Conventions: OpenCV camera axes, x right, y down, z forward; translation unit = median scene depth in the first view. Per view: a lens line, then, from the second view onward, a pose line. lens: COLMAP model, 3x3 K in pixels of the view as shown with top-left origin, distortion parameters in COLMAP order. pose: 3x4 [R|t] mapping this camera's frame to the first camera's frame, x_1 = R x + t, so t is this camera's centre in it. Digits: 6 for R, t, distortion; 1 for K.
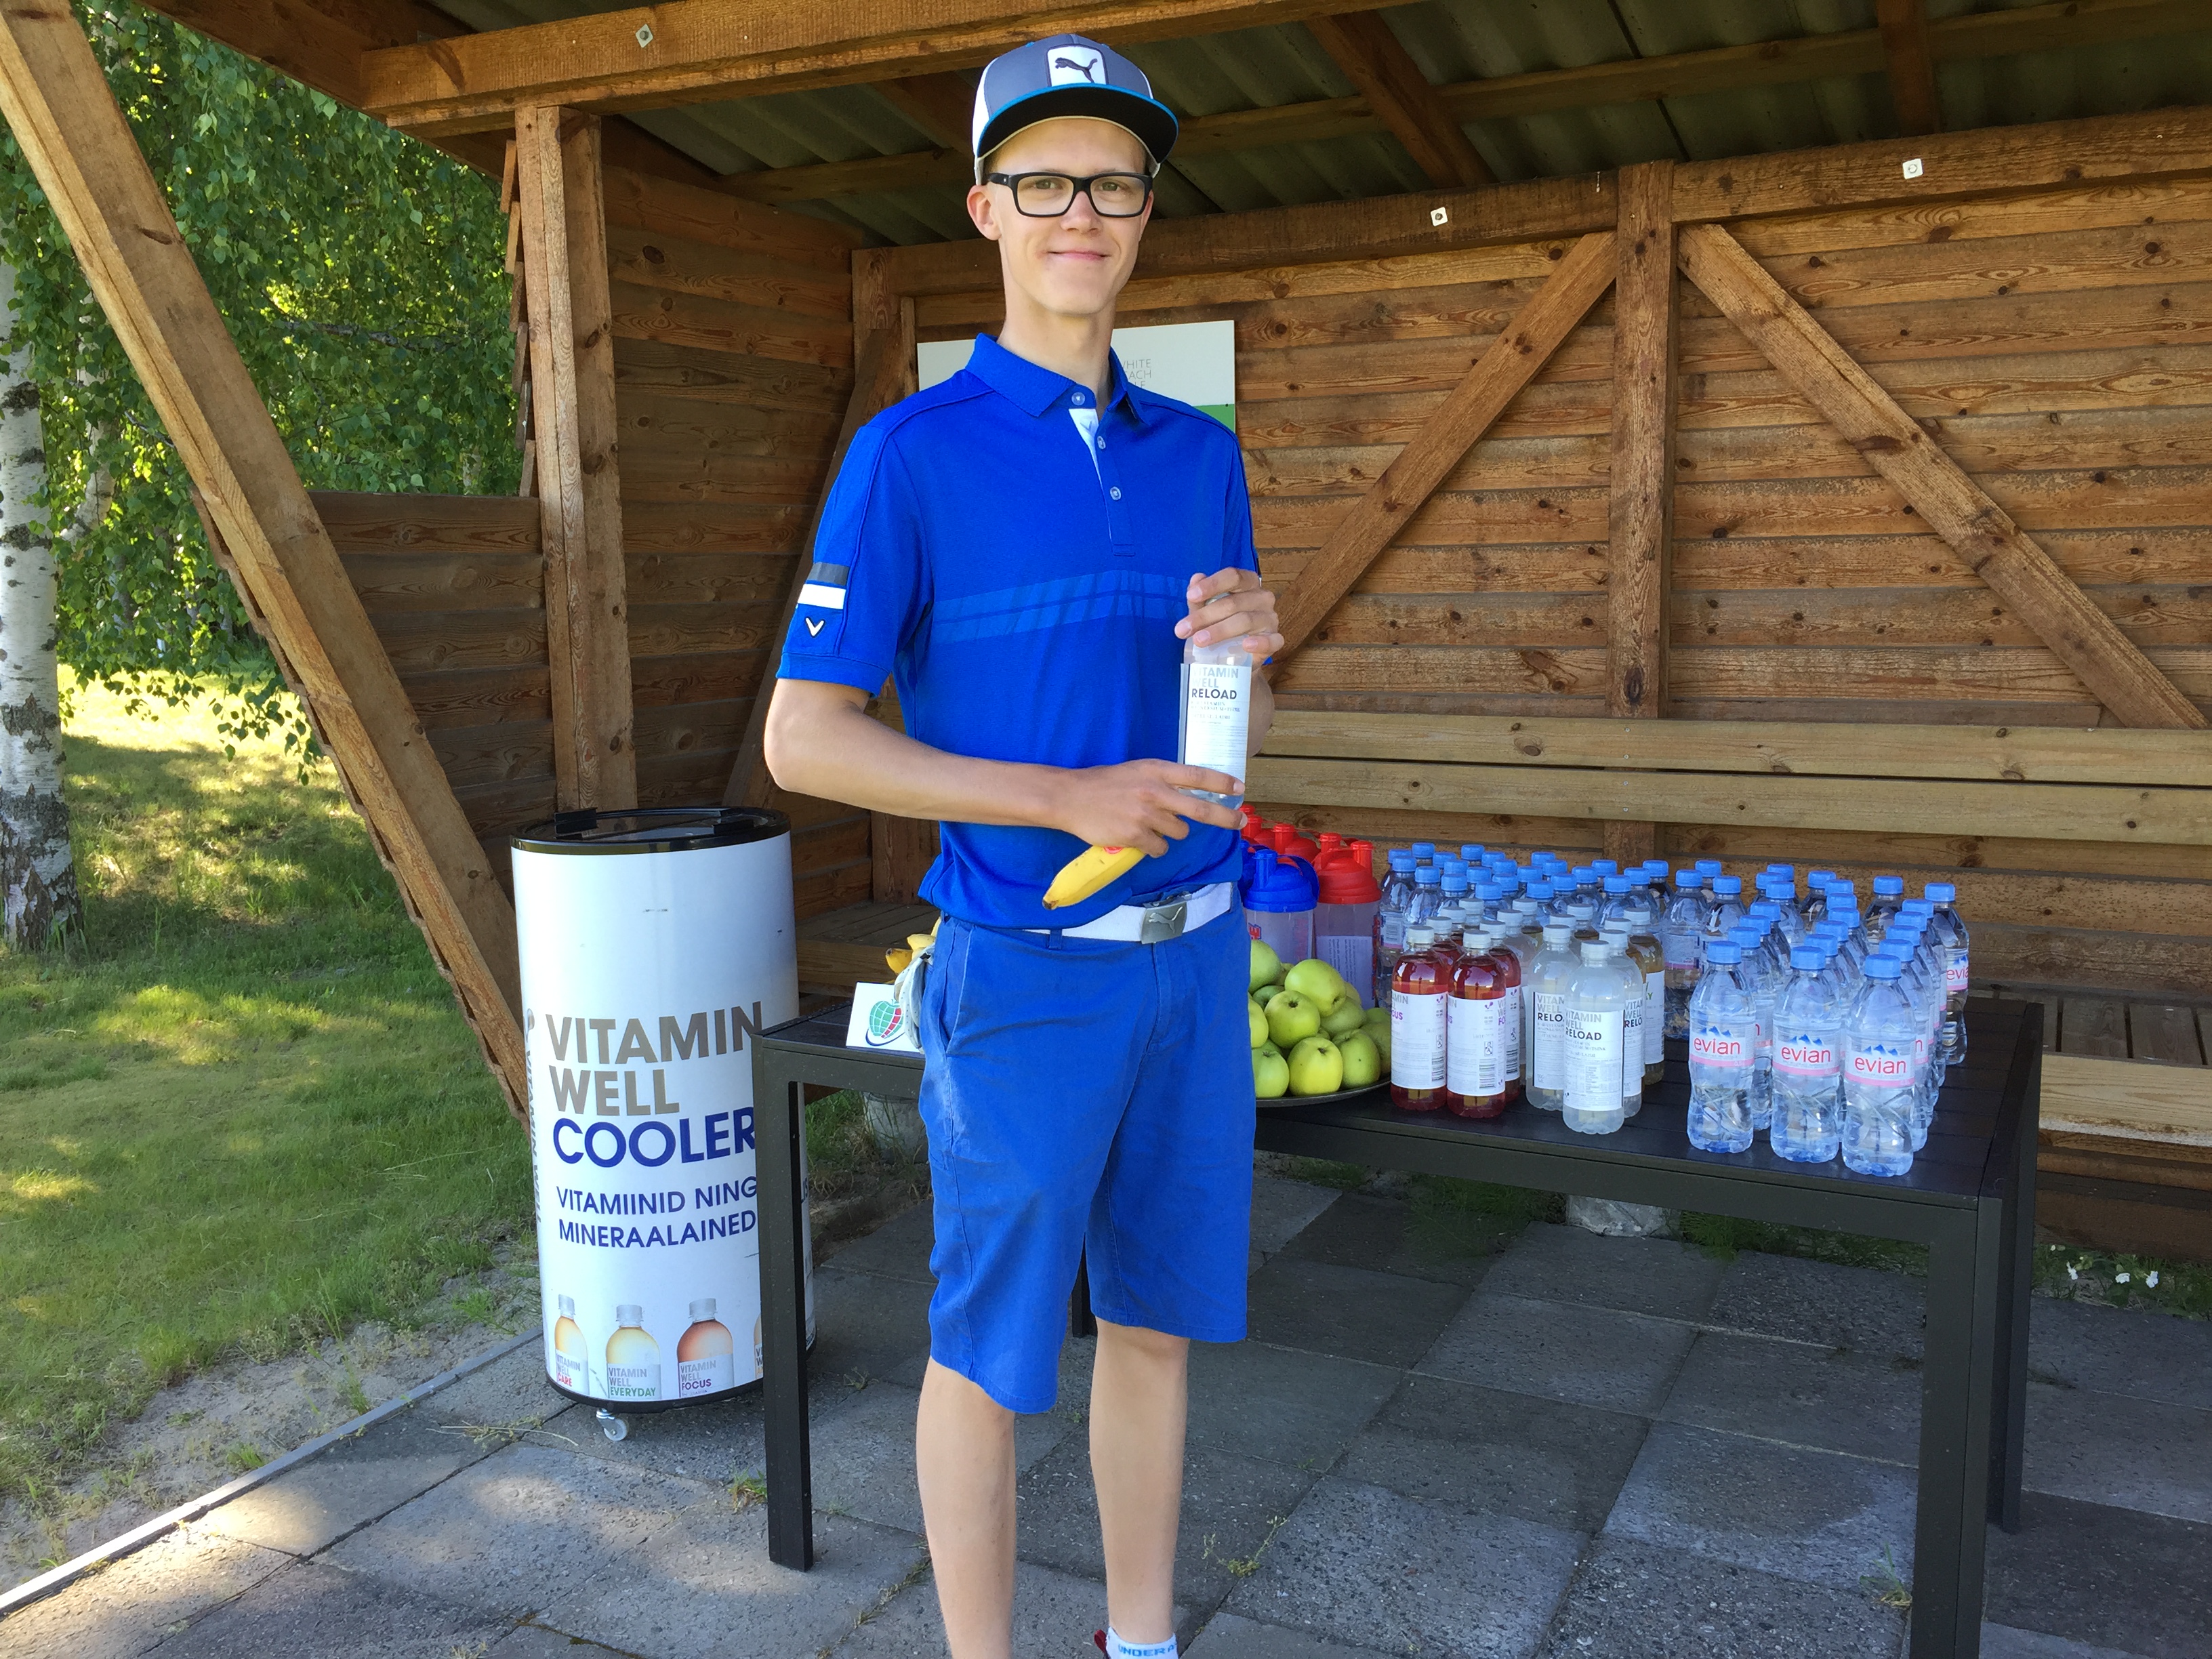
lens RADIAL K [[1904.1, 0, 1110.8], [0, 1904.1, 825.9], [0, 0, 1]] dist [0.081108, -0.113293]
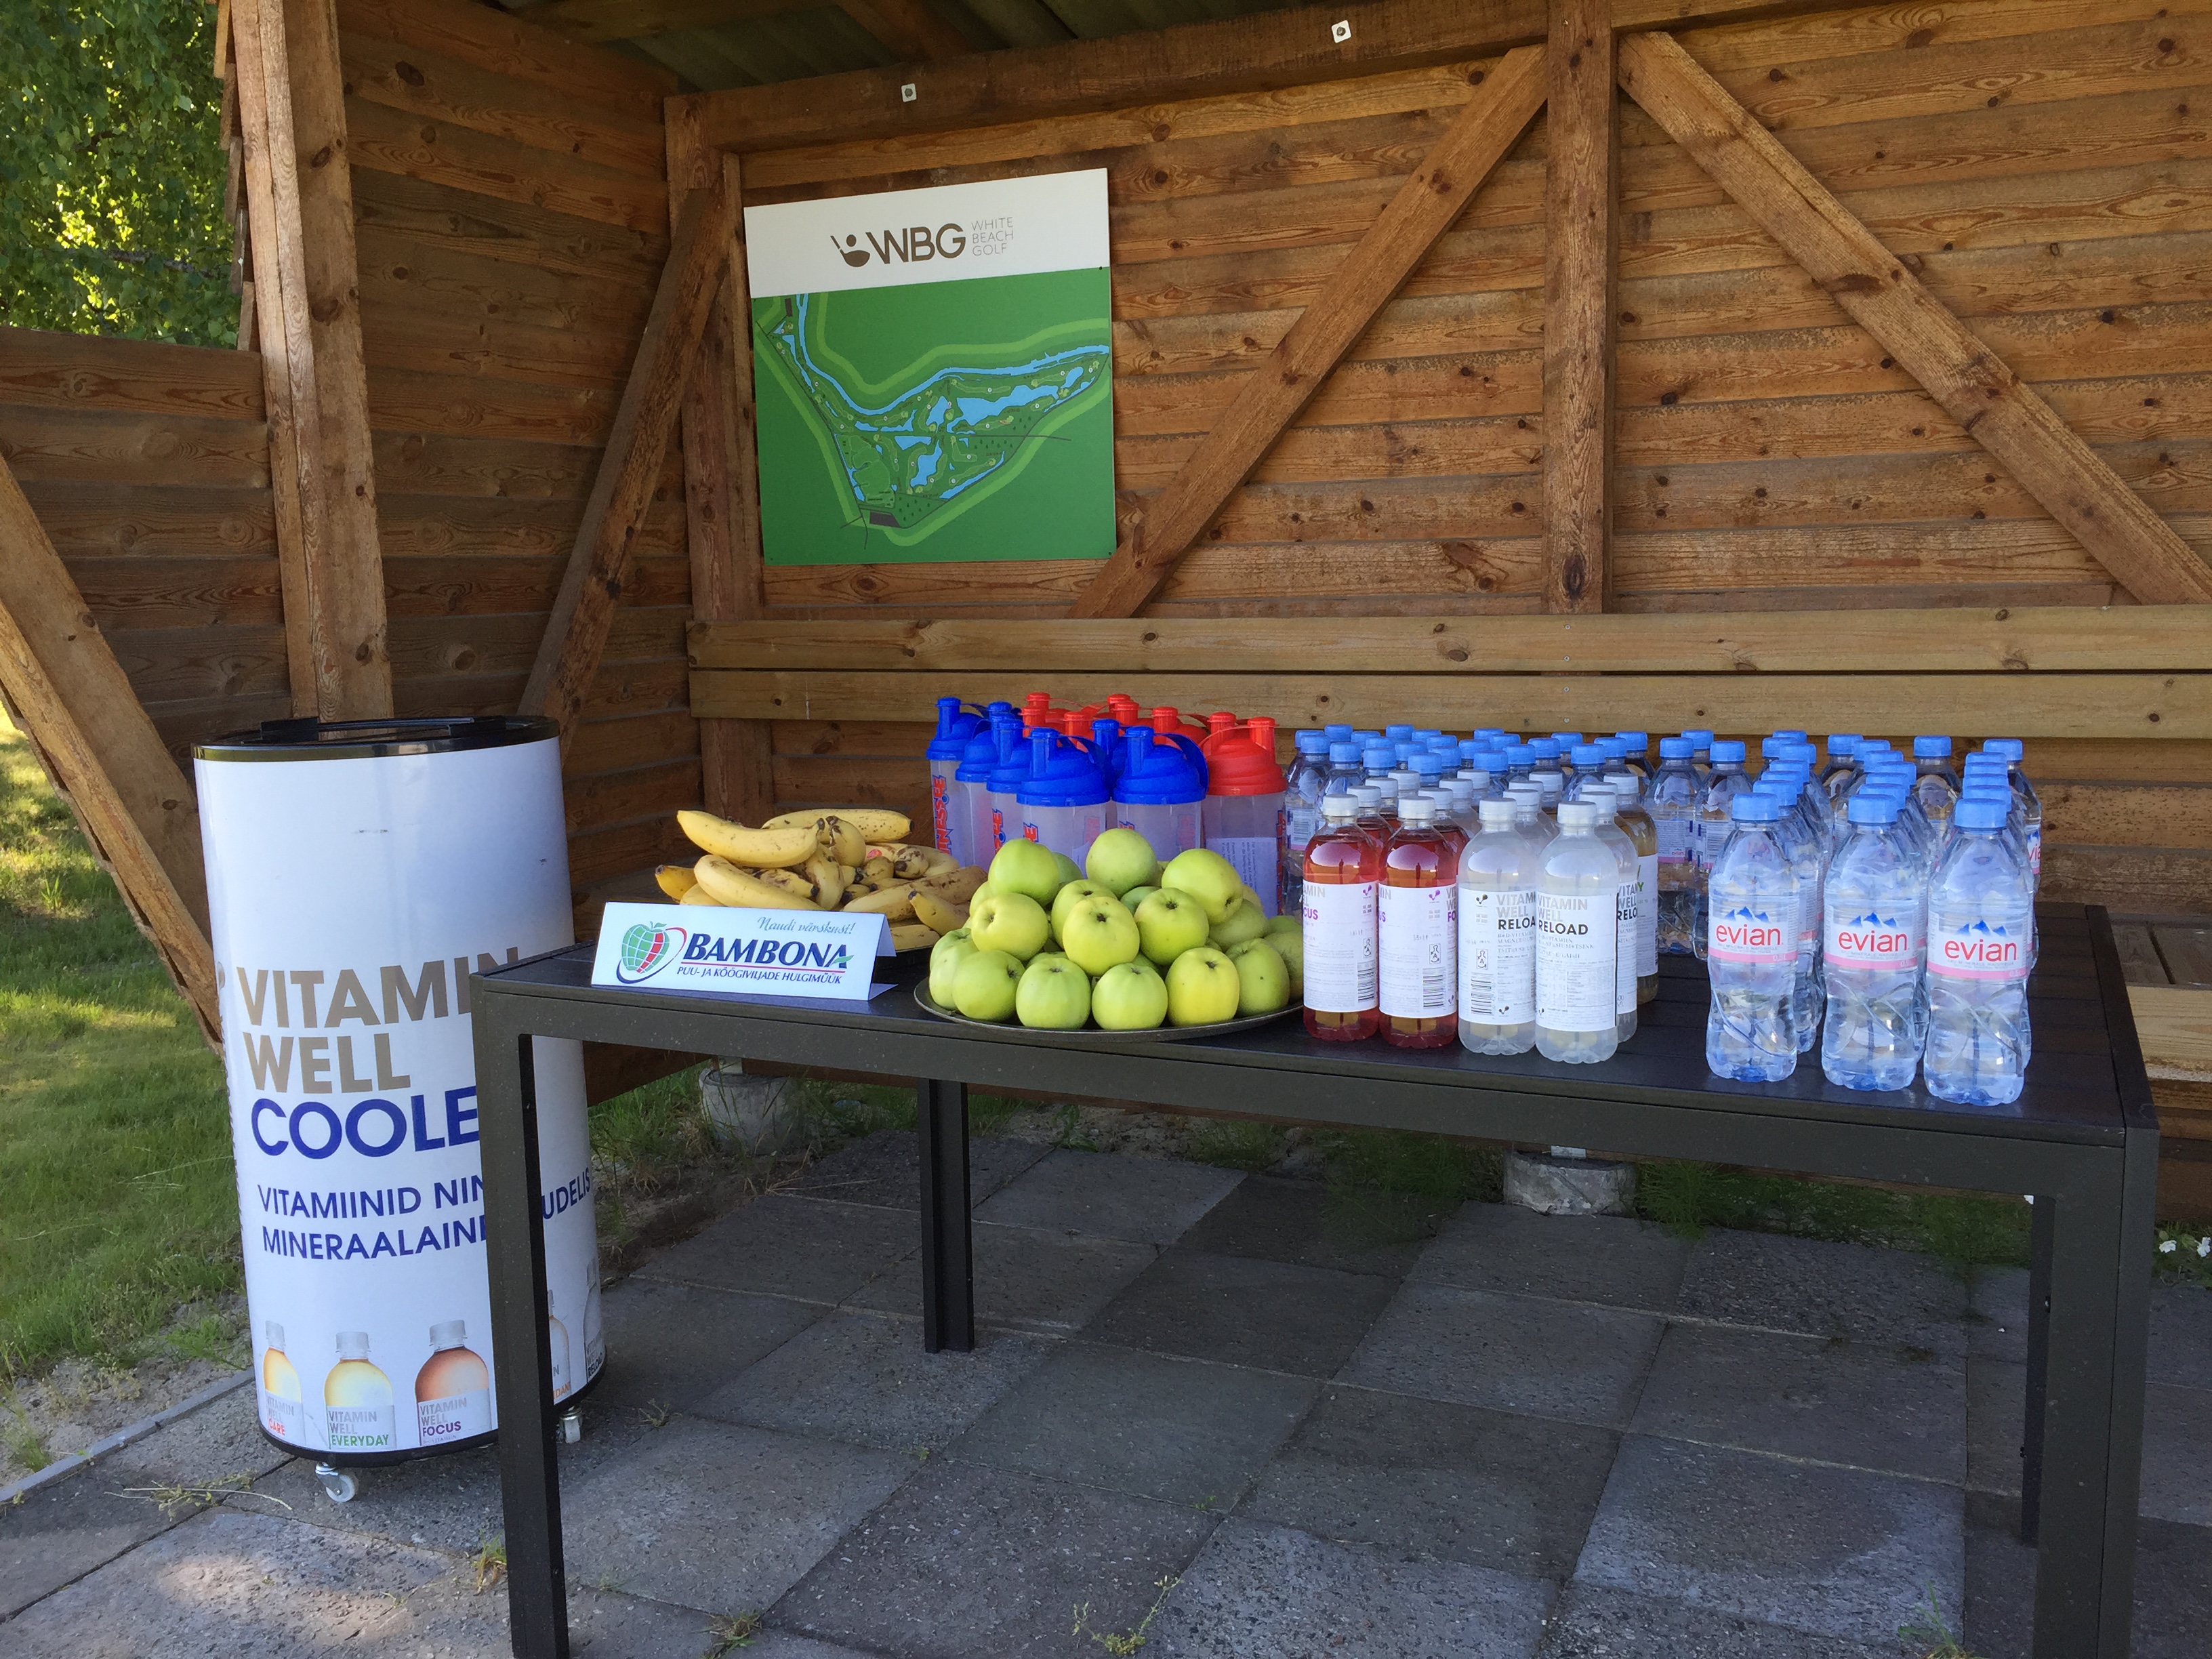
lens RADIAL K [[1904.1, 0, 1110.8], [0, 1904.1, 825.9], [0, 0, 1]] dist [0.081108, -0.113293]
pose [[0.998672, -0.015996, 0.048976, 0.021519], [0.016093, 0.999869, -0.001586, 0.038330], [-0.048944, 0.002372, 0.998799, 0.154269]]
